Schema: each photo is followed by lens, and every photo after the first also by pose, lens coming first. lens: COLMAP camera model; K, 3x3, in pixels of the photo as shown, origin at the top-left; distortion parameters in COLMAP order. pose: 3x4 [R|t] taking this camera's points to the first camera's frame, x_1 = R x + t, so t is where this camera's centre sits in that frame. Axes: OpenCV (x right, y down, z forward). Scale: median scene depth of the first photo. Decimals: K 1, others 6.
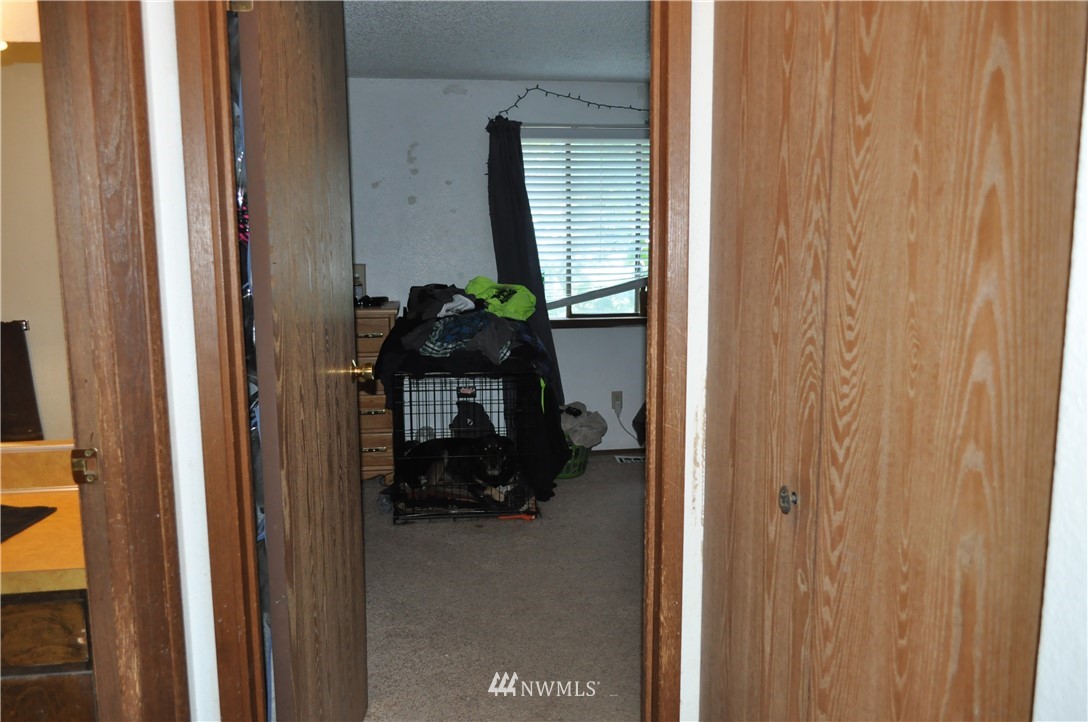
lens RADIAL K [[844.1, 0, 544.3], [0, 844.1, 362.2], [0, 0, 1]] dist [-0.012502, 0.003146]
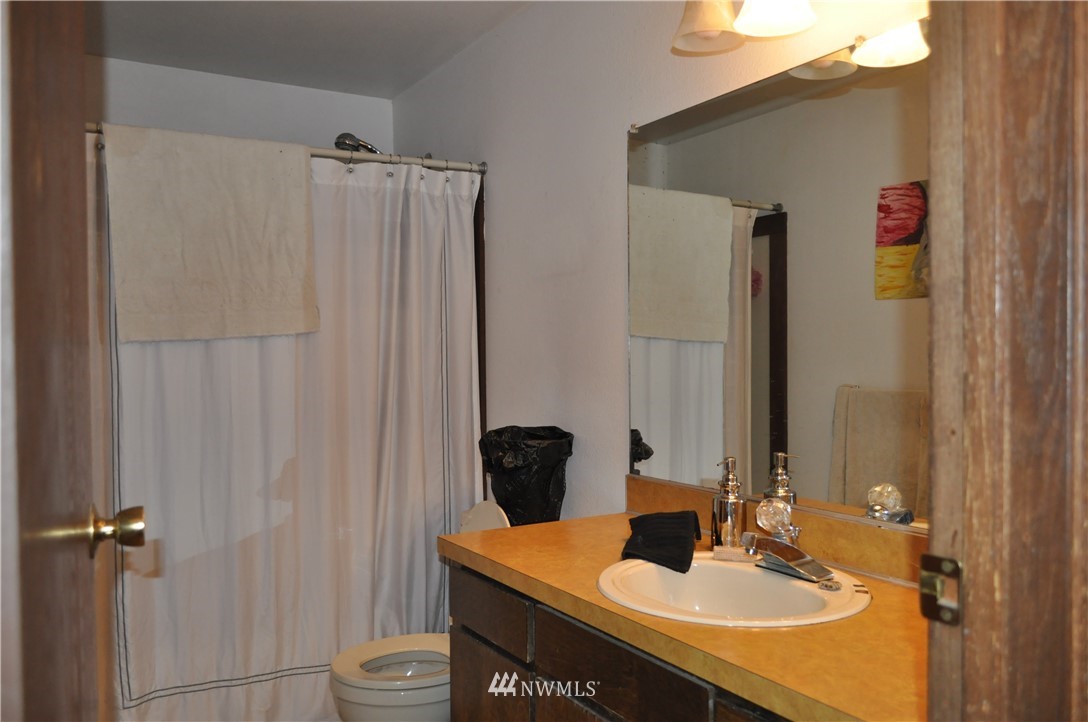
lens RADIAL K [[844.1, 0, 544.1], [0, 844.1, 362.6], [0, 0, 1]] dist [-0.012502, 0.003146]
pose [[0.427552, 0.020892, -0.903749, -0.169020], [-0.130241, 0.990726, -0.038712, 0.033049], [0.894560, 0.134256, 0.426308, 0.527337]]
